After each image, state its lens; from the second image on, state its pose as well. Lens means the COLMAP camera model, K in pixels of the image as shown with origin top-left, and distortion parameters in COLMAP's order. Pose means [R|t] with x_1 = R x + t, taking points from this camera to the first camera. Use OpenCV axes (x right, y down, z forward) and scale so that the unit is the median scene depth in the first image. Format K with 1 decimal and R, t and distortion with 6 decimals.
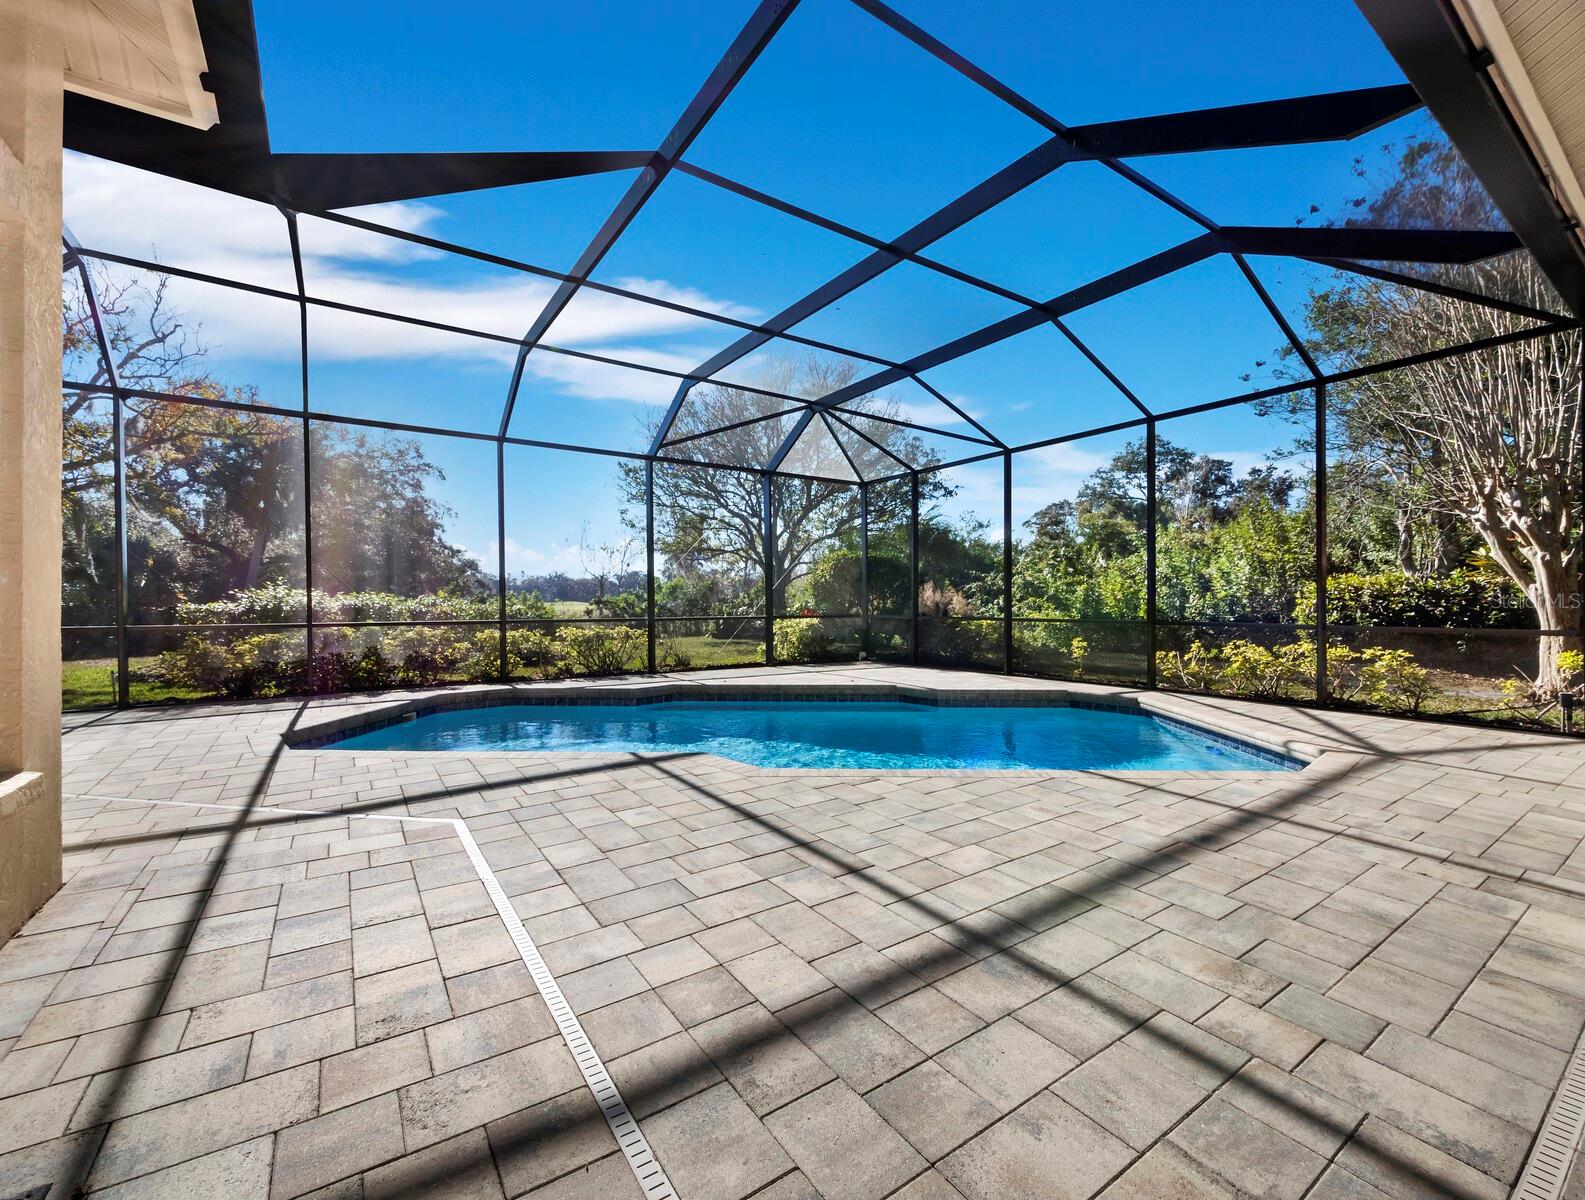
lens RADIAL K [[669.1, 0, 792.2], [0, 669.1, 594.8], [0, 0, 1]] dist [-0.004913, -0.000001]
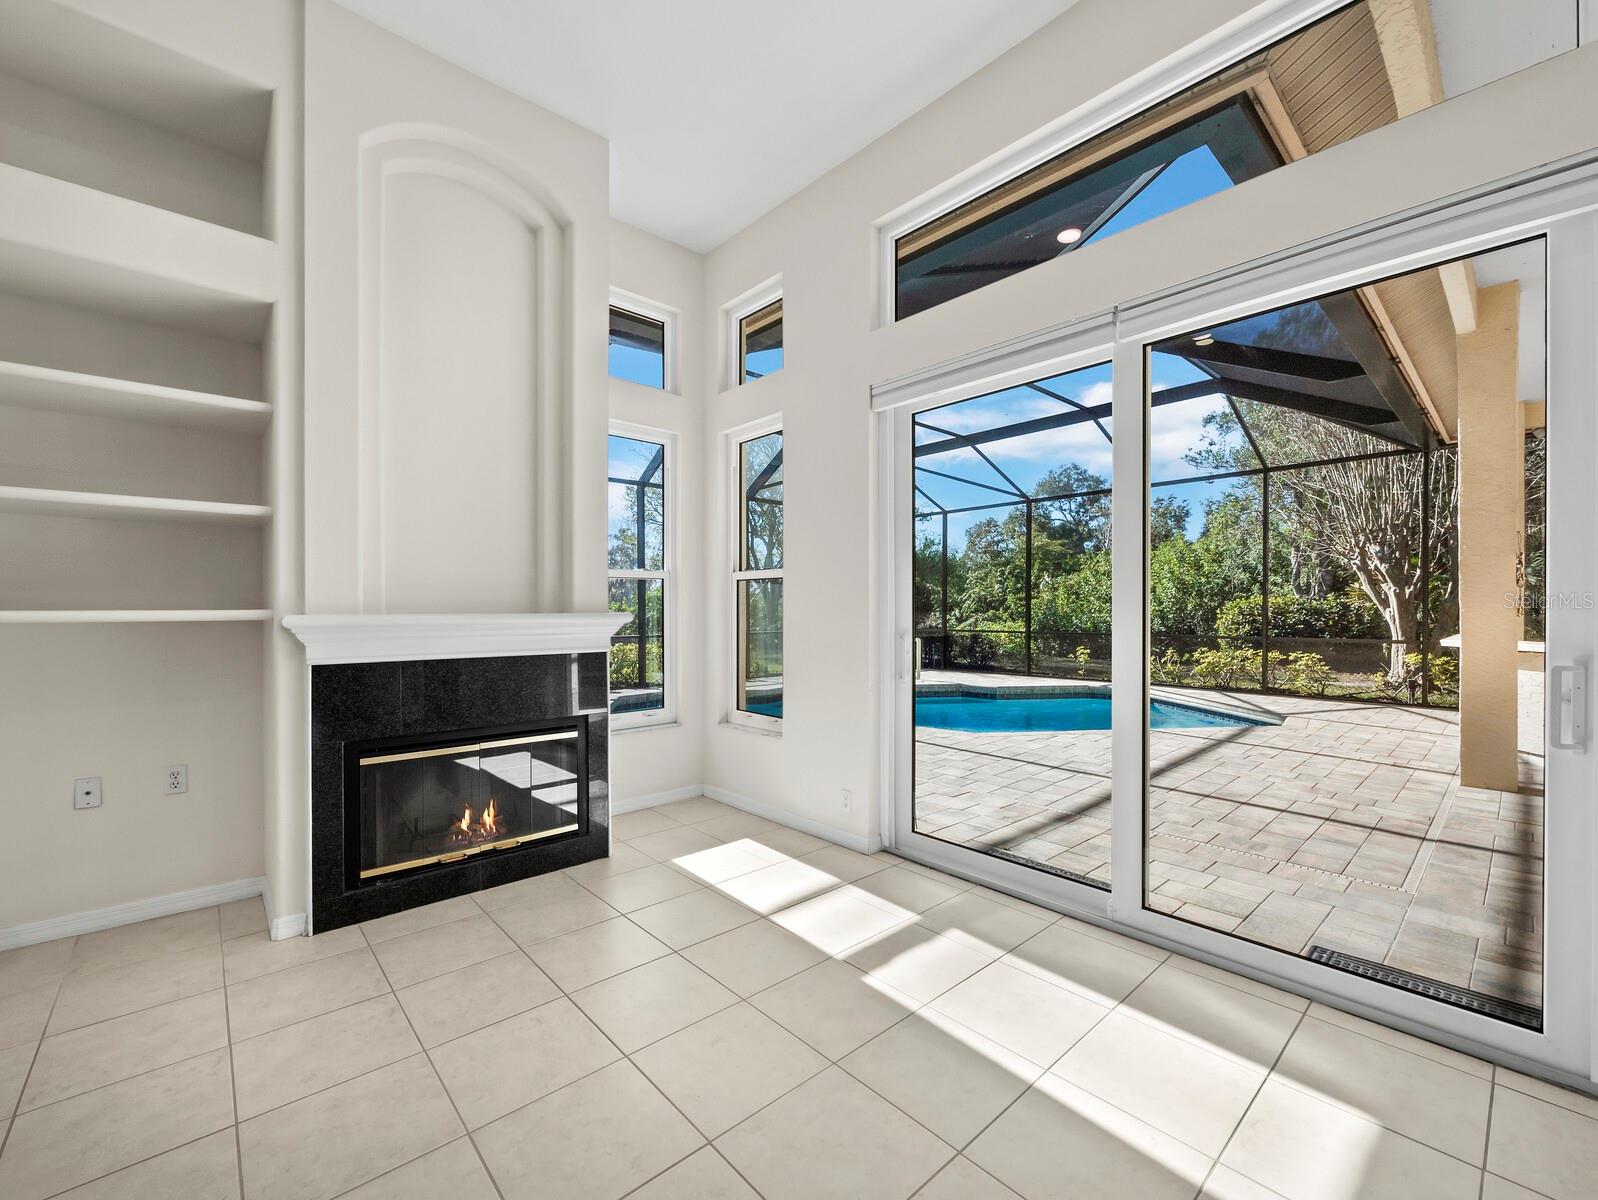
lens RADIAL K [[675.1, 0, 801.2], [0, 675.1, 613.6], [0, 0, 1]] dist [-0.002702, -0.000481]
pose [[0.989137, -0.001225, 0.146990, -0.395159], [-0.001124, 0.999873, 0.015891, -0.026349], [-0.146991, -0.015884, 0.989010, -0.289012]]
